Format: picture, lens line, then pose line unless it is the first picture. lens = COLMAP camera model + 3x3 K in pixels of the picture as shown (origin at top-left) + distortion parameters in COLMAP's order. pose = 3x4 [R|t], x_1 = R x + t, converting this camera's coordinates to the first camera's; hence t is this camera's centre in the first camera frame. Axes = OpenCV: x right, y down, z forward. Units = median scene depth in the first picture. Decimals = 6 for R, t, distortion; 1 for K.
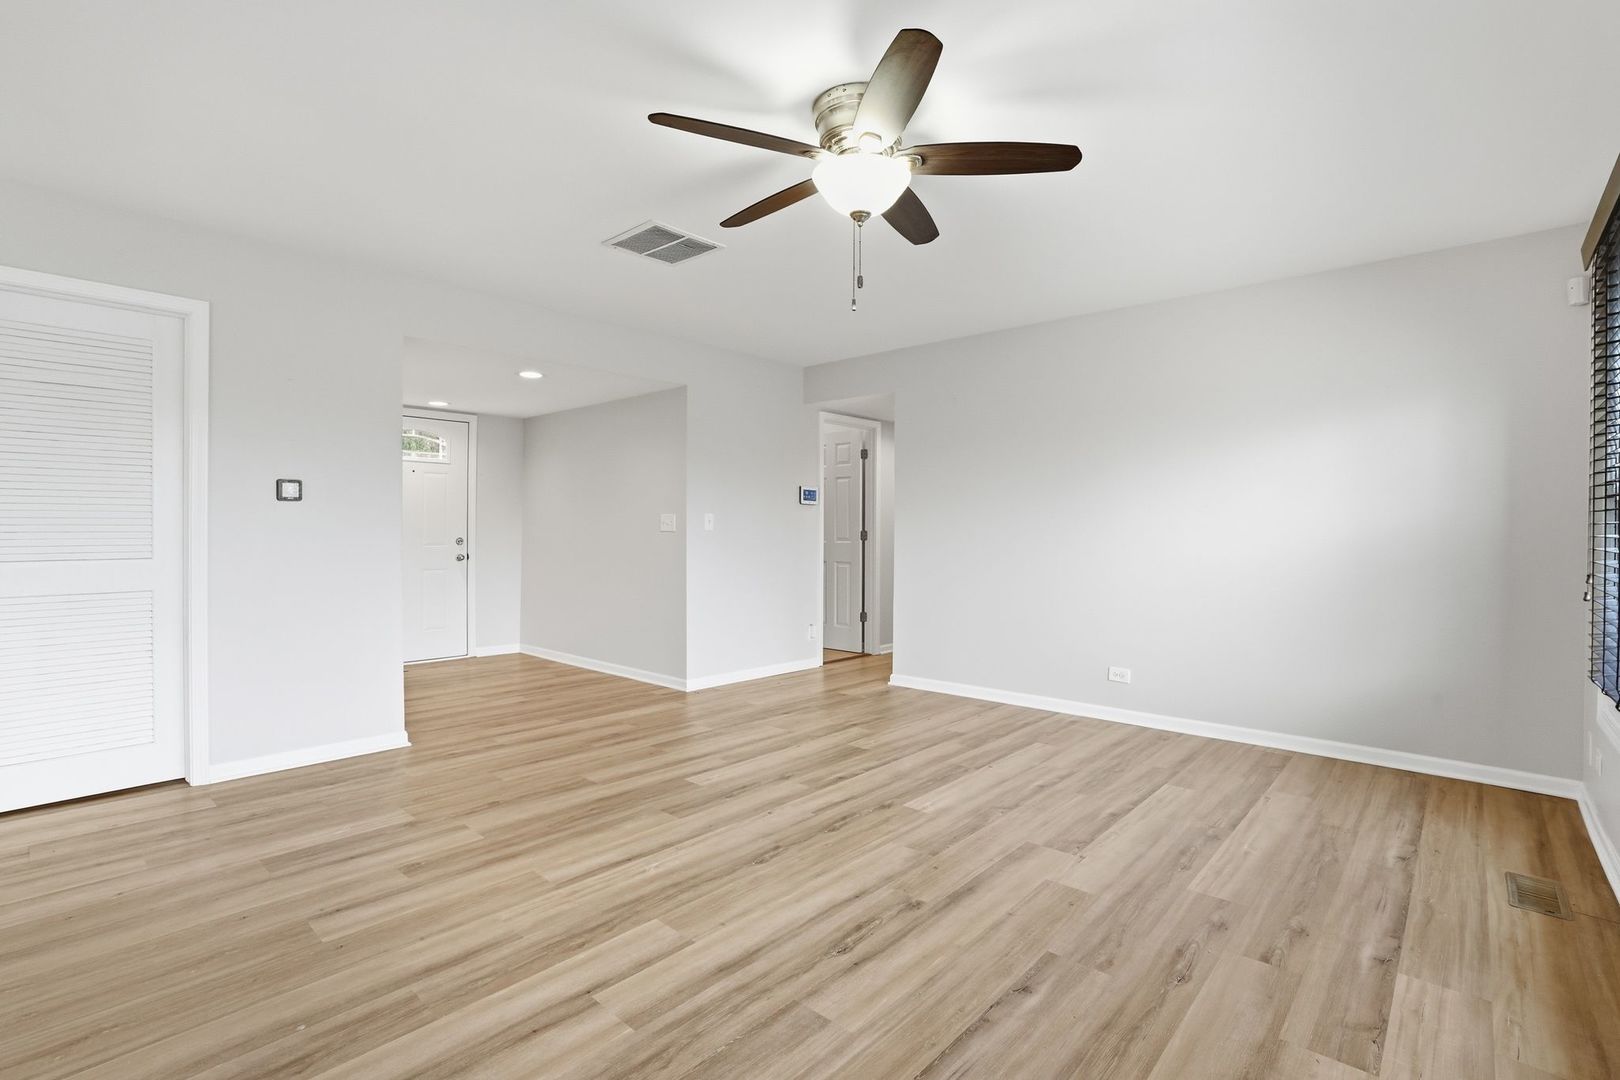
lens RADIAL K [[757.1, 0, 814.5], [0, 757.1, 530.2], [0, 0, 1]] dist [-0.029737, 0.001588]
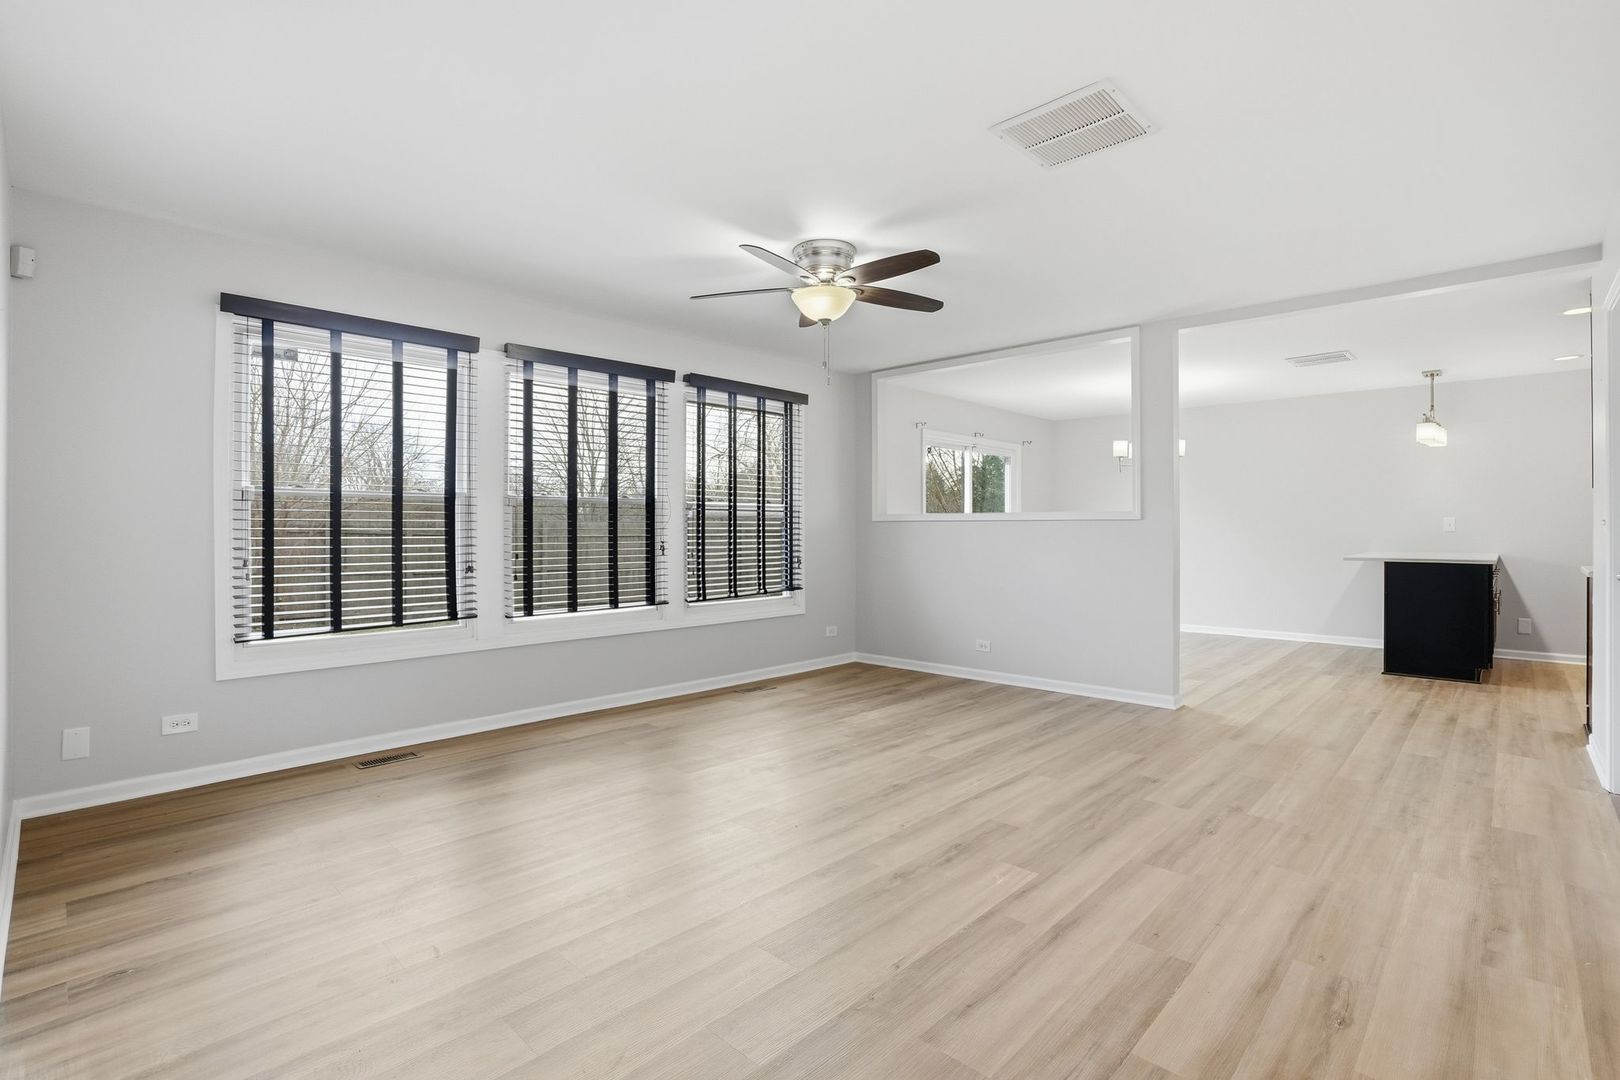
lens RADIAL K [[757.1, 0, 810.7], [0, 757.1, 531.3], [0, 0, 1]] dist [-0.029737, 0.001588]
pose [[-0.999367, -0.004759, 0.035249, 0.027109], [-0.004520, 0.999966, 0.006874, -0.003425], [-0.035281, 0.006711, -0.999355, 2.132025]]
